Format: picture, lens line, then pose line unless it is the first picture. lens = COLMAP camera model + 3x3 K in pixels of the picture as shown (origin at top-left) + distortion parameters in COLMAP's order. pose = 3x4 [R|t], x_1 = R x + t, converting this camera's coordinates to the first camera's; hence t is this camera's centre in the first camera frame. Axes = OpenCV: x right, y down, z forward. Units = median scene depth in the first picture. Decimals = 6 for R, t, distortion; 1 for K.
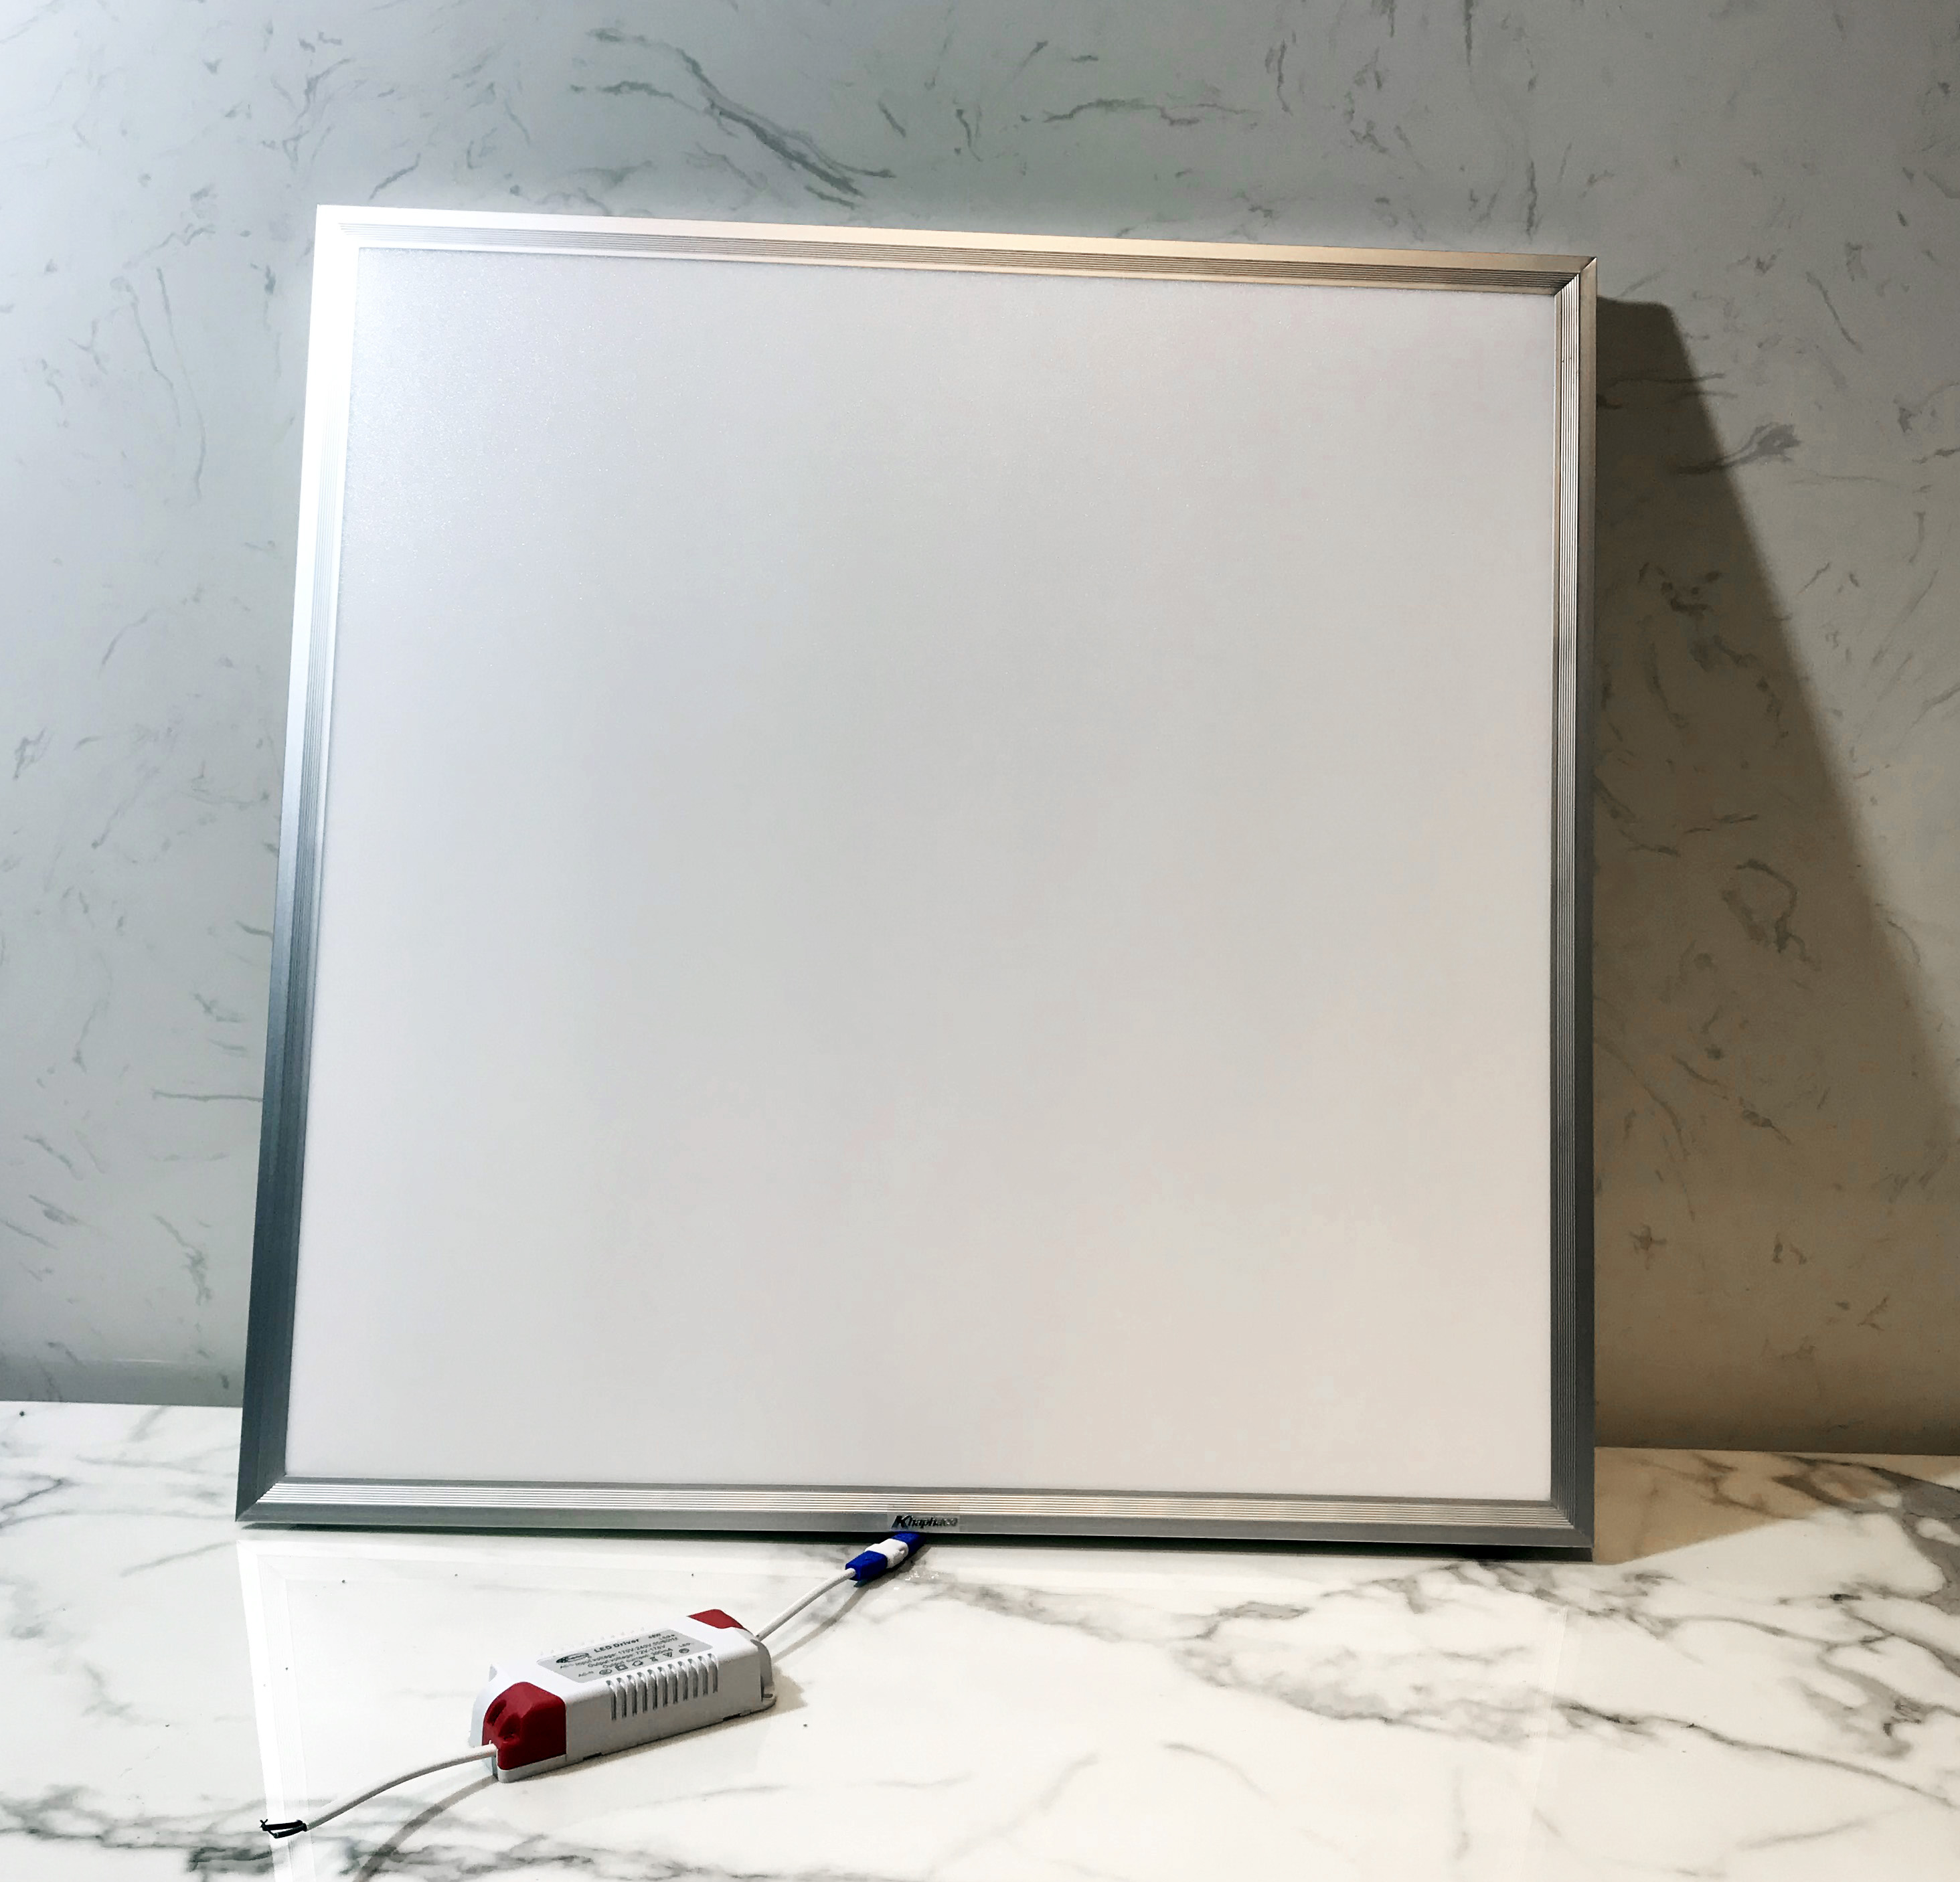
lens RADIAL K [[2233.4, 0, 1103.6], [0, 2233.4, 918.6], [0, 0, 1]] dist [-0.023443, 0.068977]
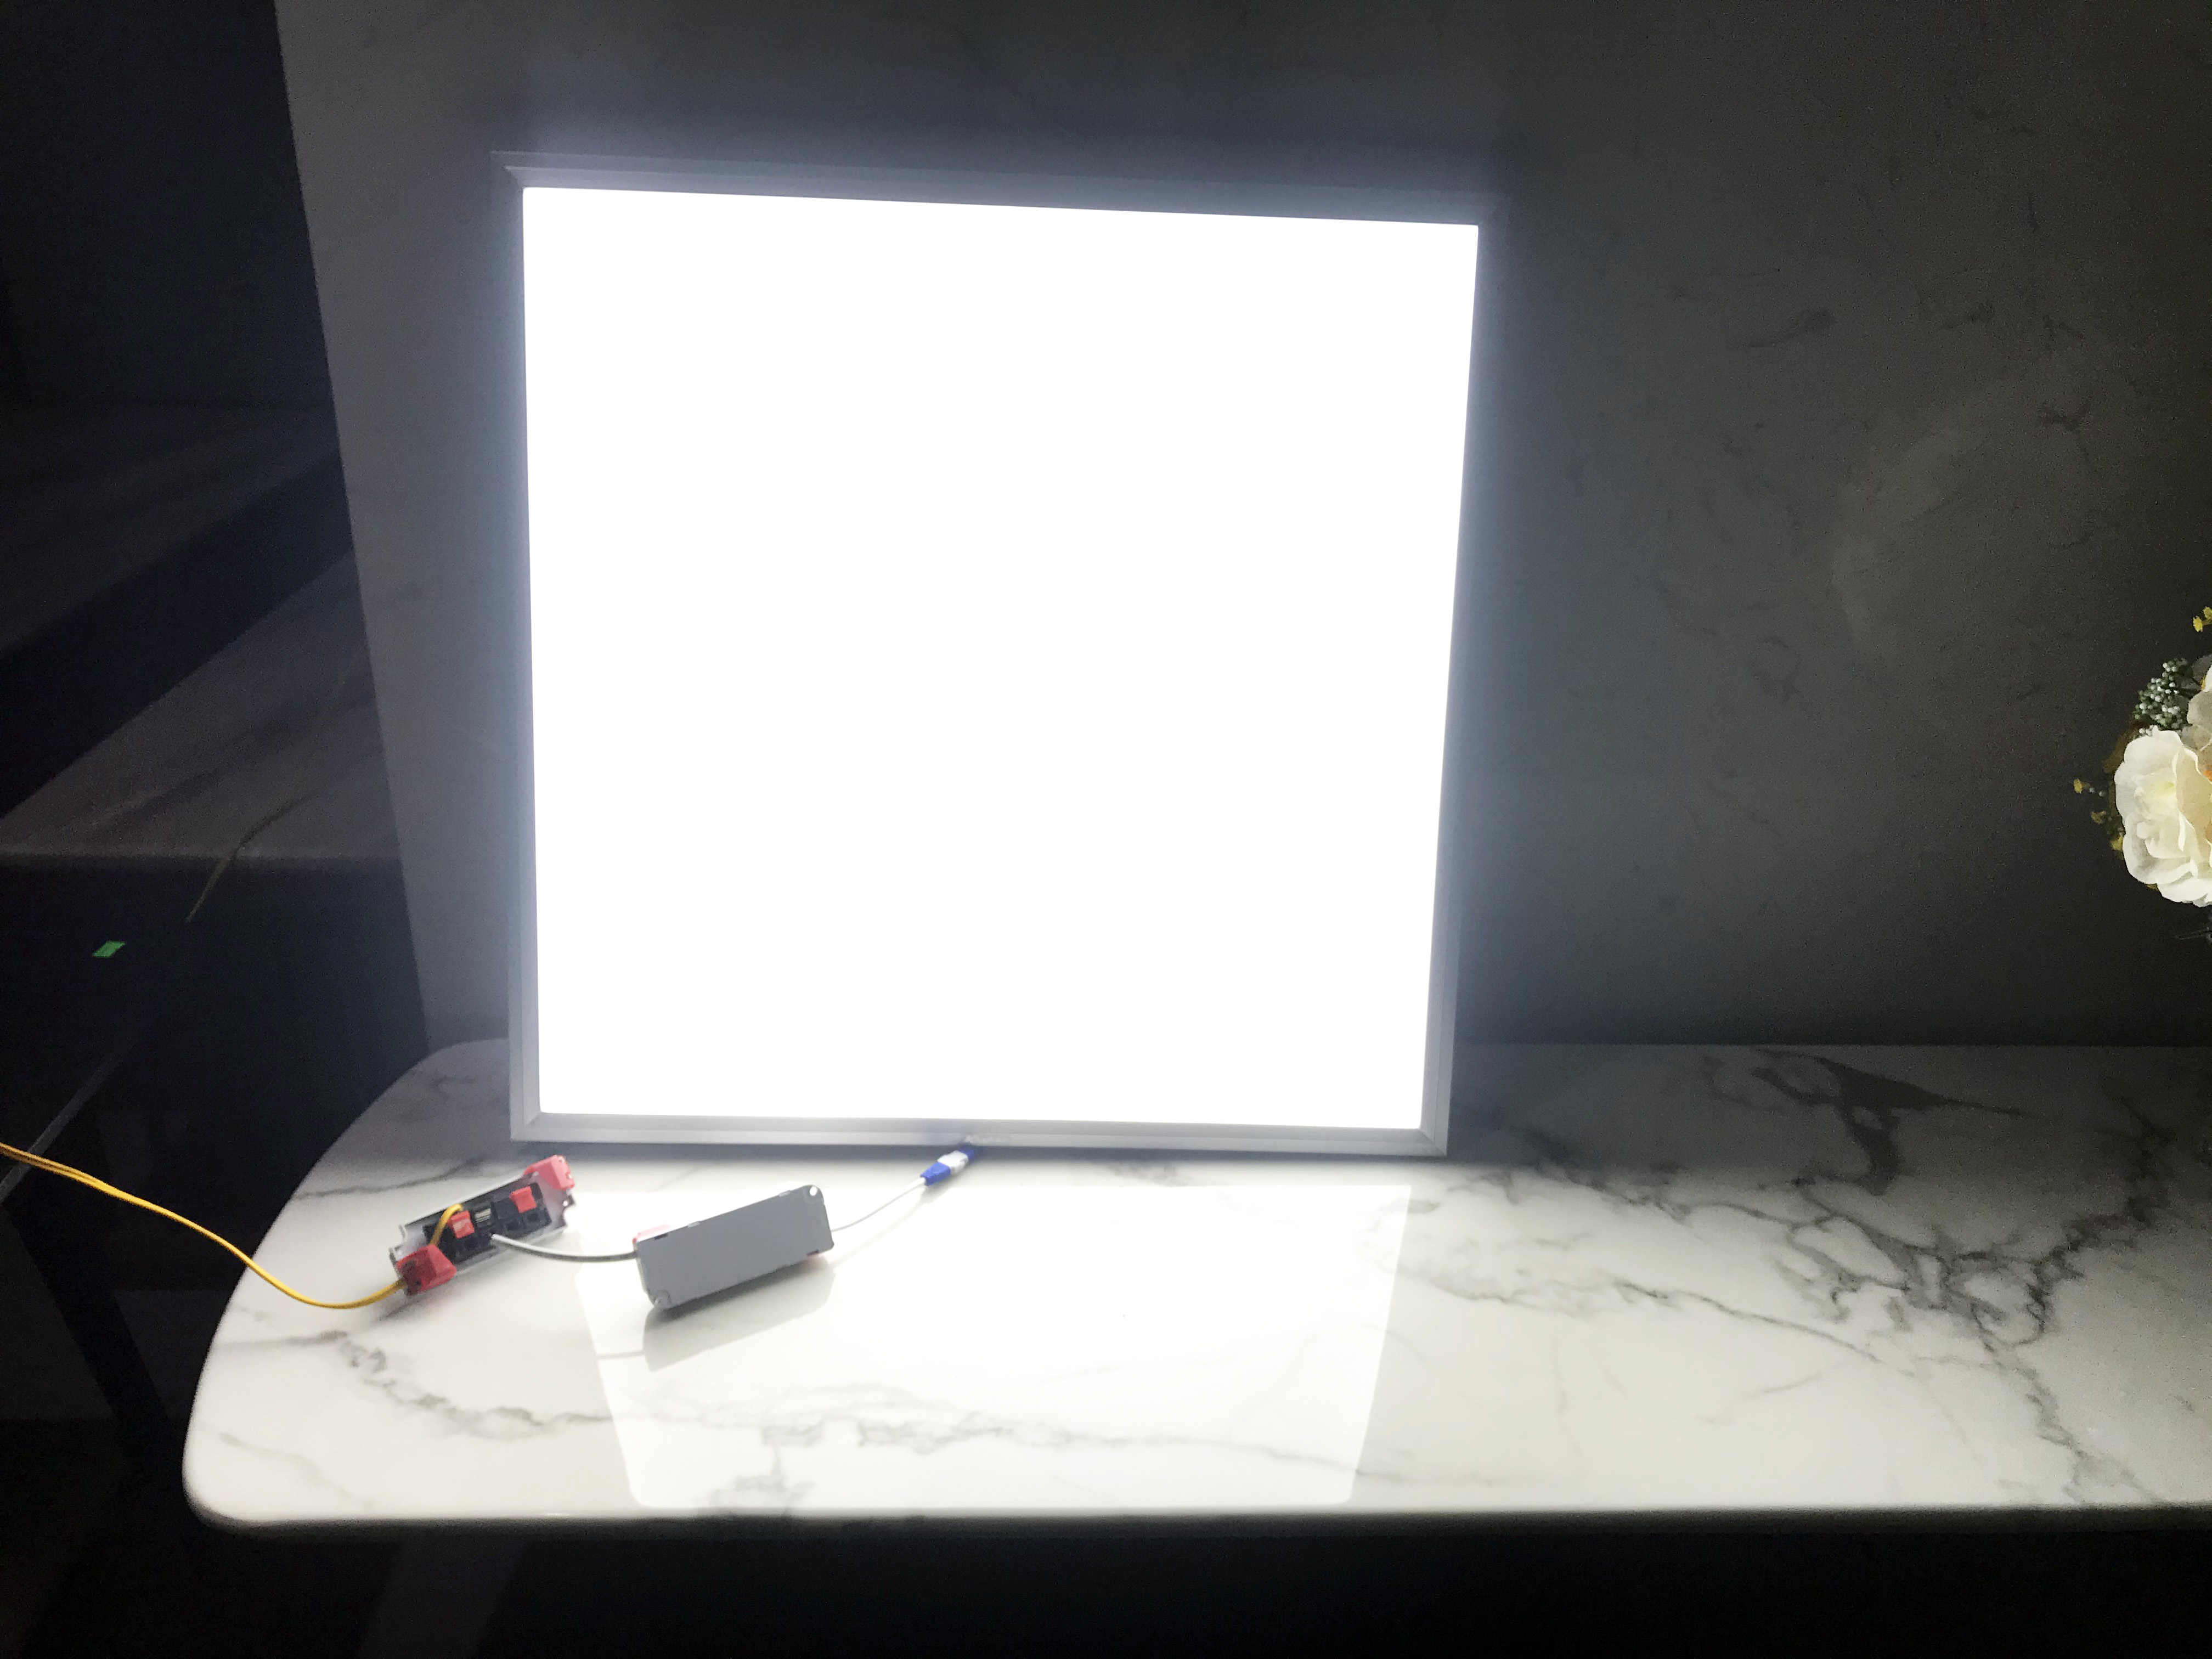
lens RADIAL K [[1838.8, 0, 1112.6], [0, 1838.8, 816.7], [0, 0, 1]] dist [-0.007376, 0.054359]
pose [[0.999876, -0.013961, -0.007294, -0.112124], [0.015414, 0.962590, 0.270524, -0.268499], [0.003244, -0.270603, 0.962686, -0.101691]]
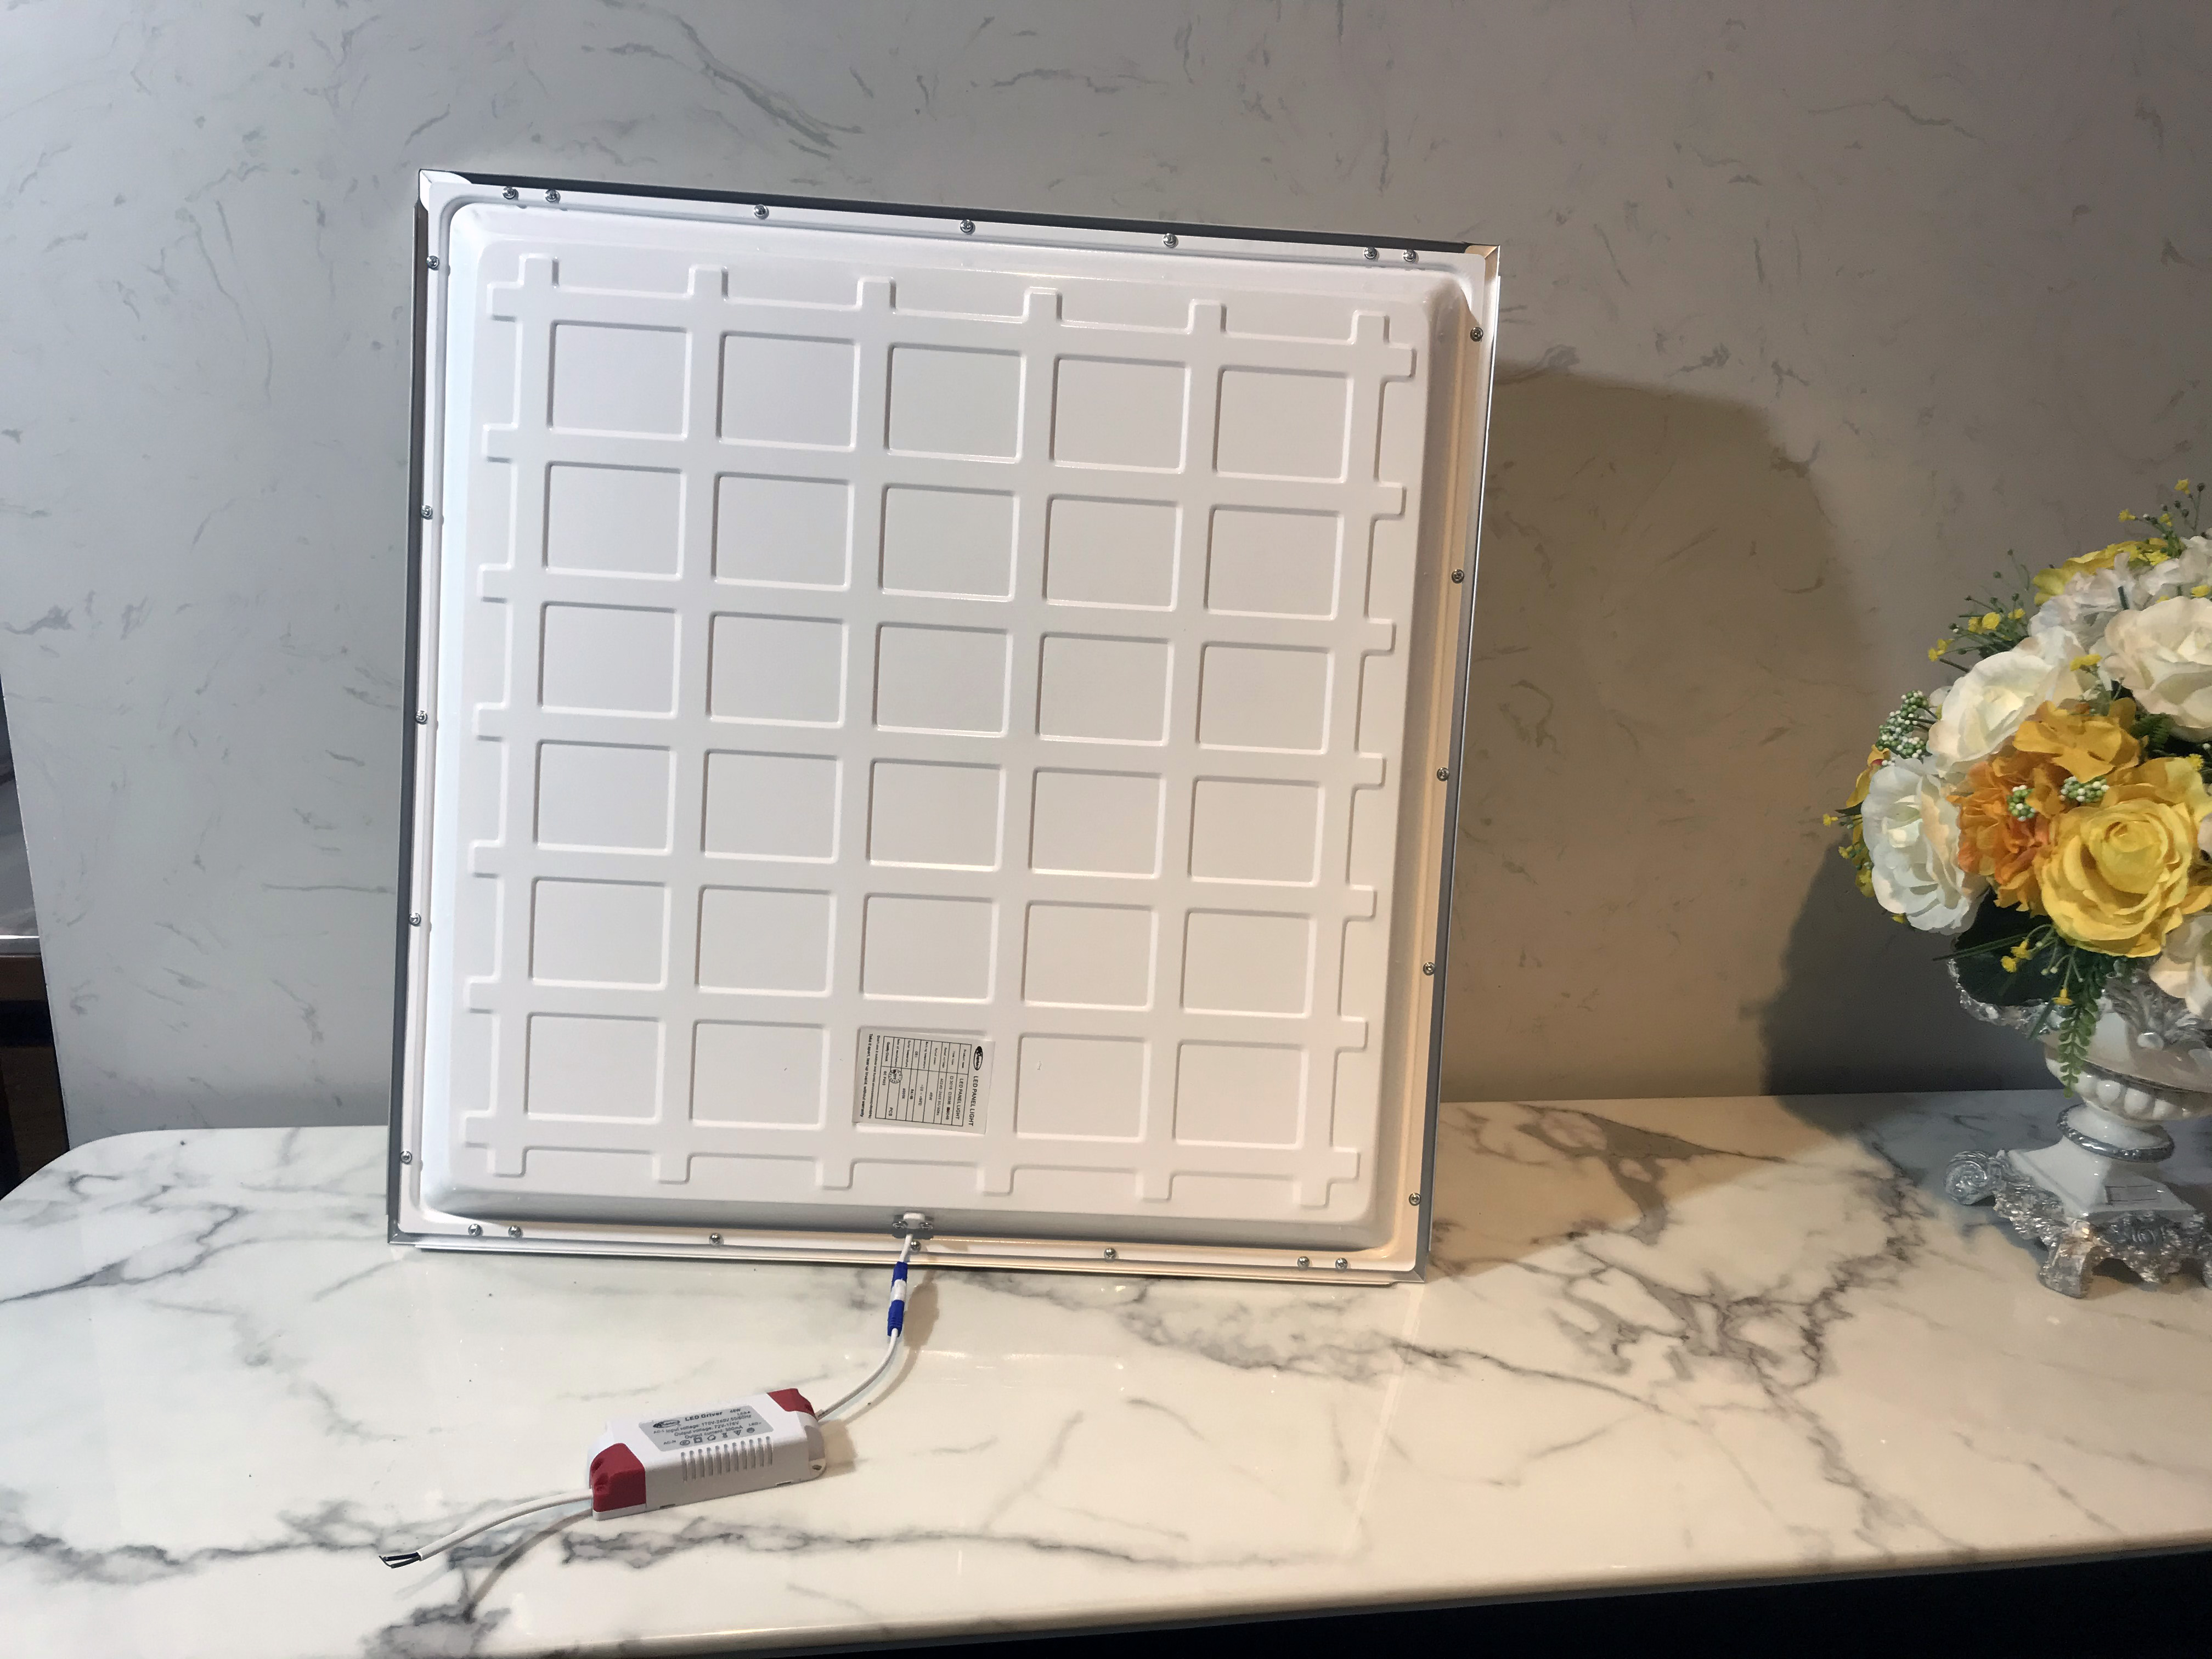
lens RADIAL K [[1832.0, 0, 1101.0], [0, 1832.0, 816.1], [0, 0, 1]] dist [-0.005158, 0.034014]
pose [[0.991855, -0.020783, 0.125667, -0.111122], [-0.005063, 0.979386, 0.201934, -0.195809], [-0.127273, -0.200926, 0.971303, -0.039505]]
